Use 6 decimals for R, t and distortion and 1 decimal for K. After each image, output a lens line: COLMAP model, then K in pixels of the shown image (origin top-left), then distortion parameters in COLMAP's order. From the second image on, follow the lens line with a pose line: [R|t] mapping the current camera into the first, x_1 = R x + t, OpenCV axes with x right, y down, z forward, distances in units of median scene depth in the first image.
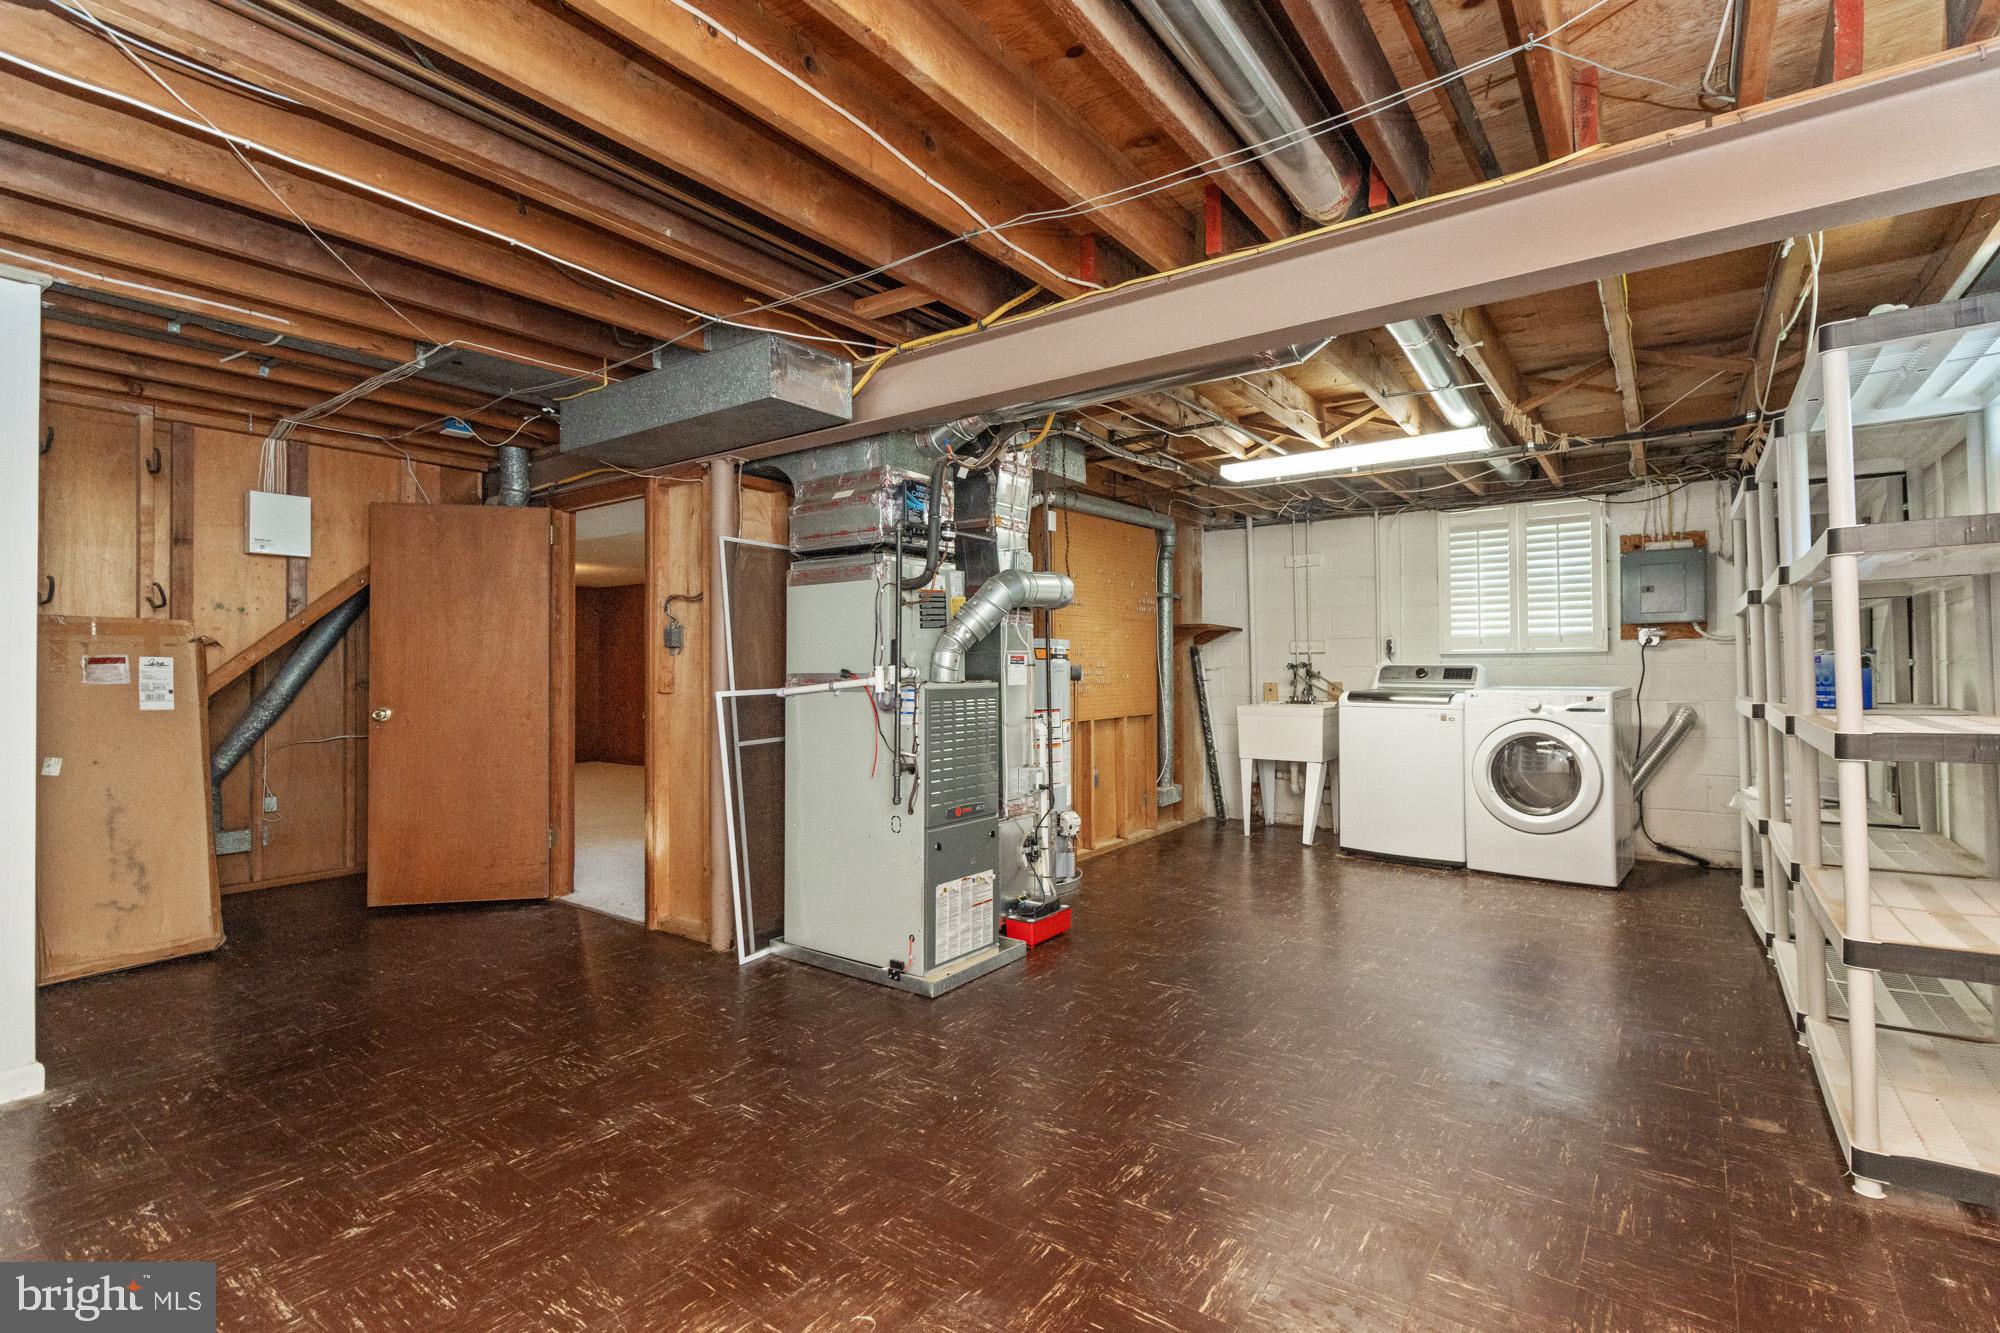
lens RADIAL K [[928.1, 0, 1009.9], [0, 928.1, 660.6], [0, 0, 1]] dist [0.002321, 0.000075]
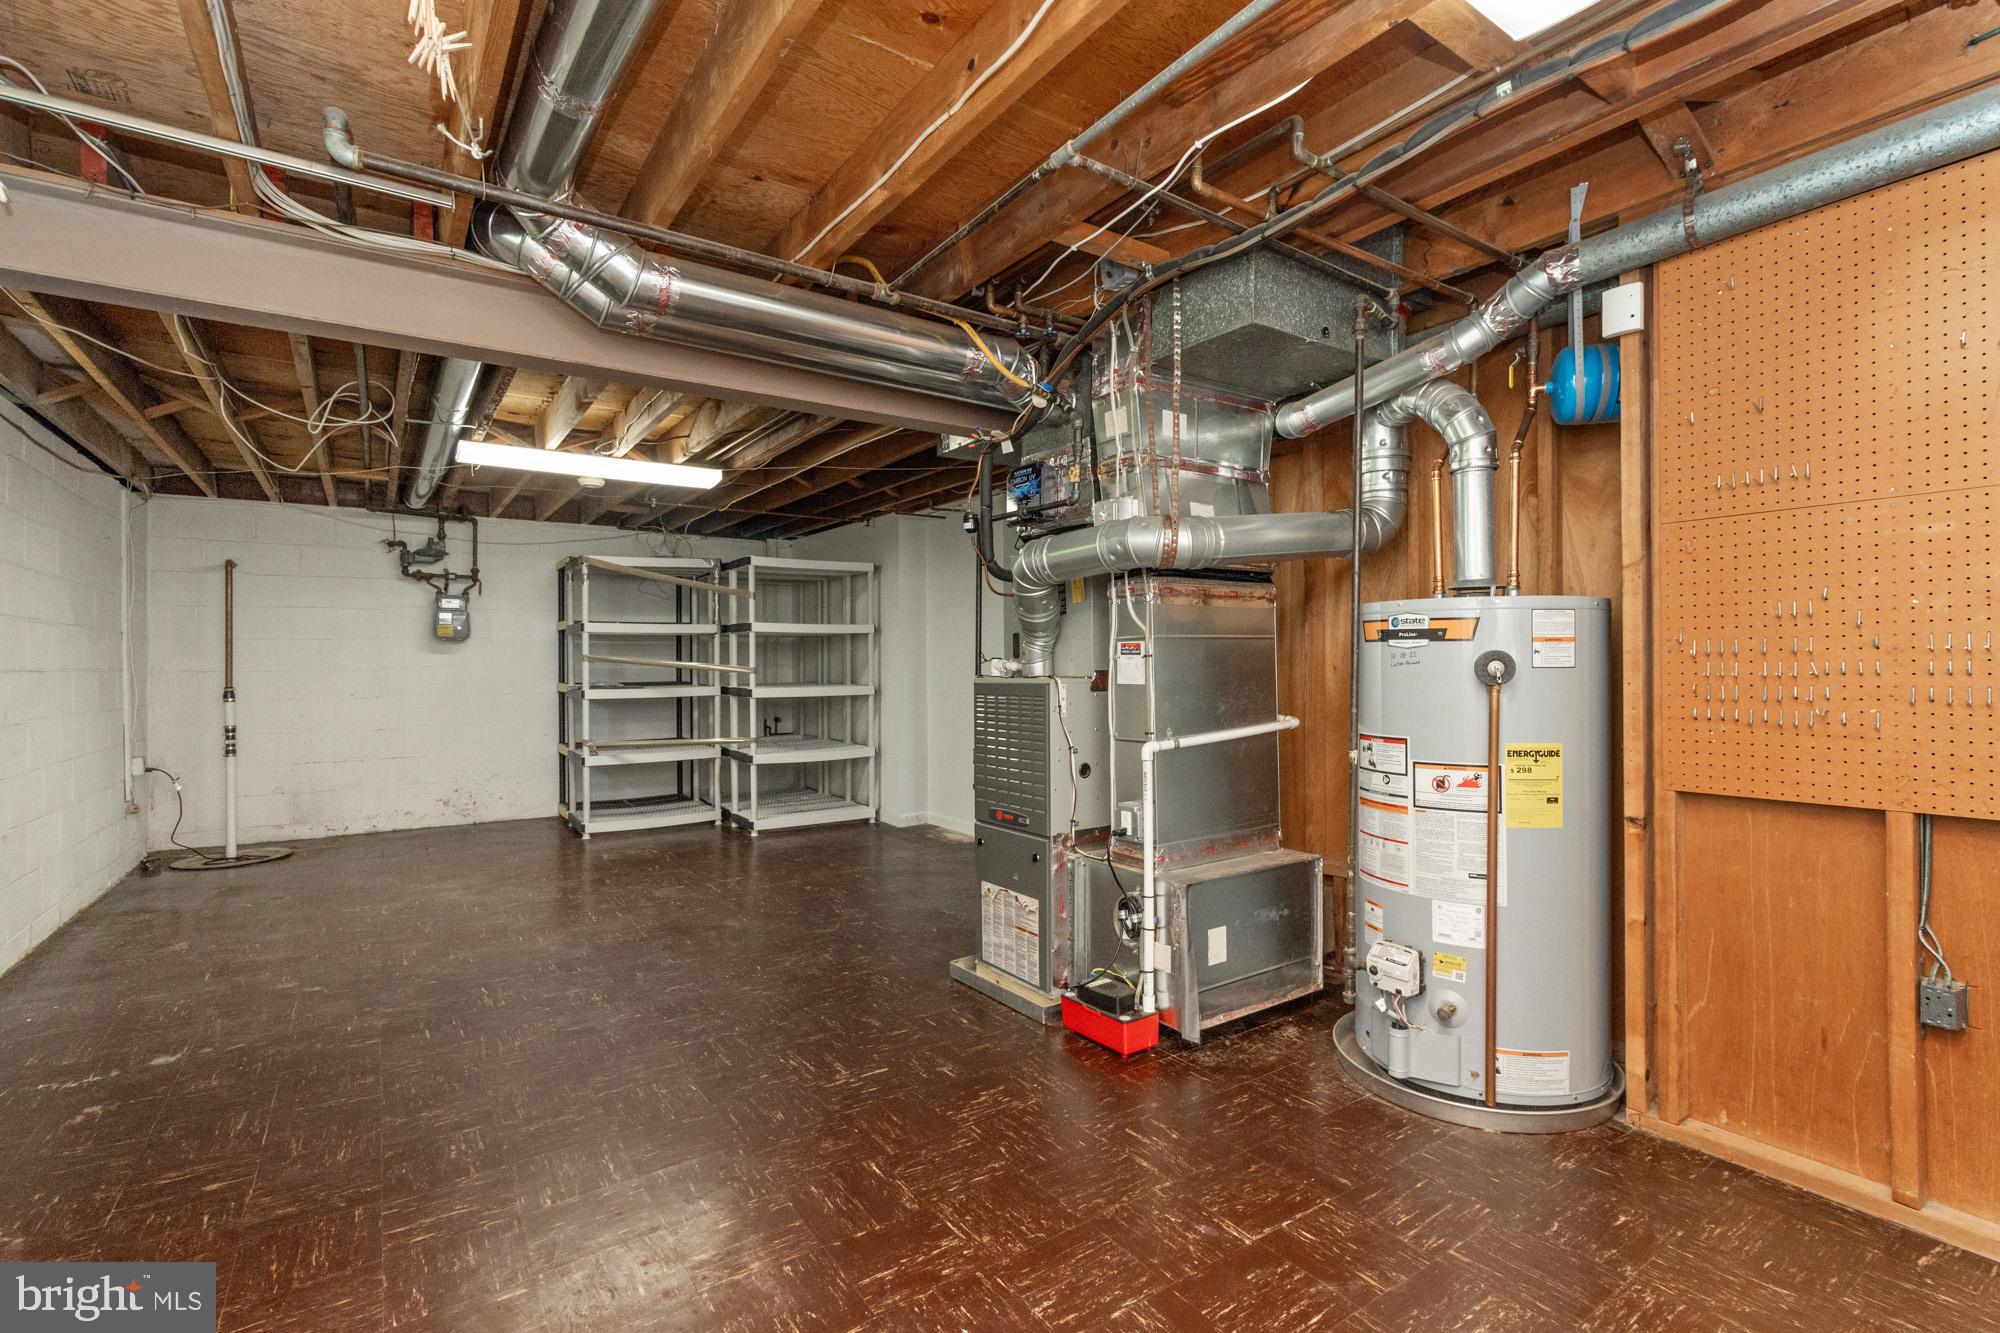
lens RADIAL K [[928.1, 0, 1013.9], [0, 928.1, 666.7], [0, 0, 1]] dist [0.002321, 0.000075]
pose [[-0.336506, 0.010843, -0.941619, 0.929561], [0.018629, 0.999815, 0.004856, 0.010313], [0.941497, -0.015907, -0.336645, 1.511166]]
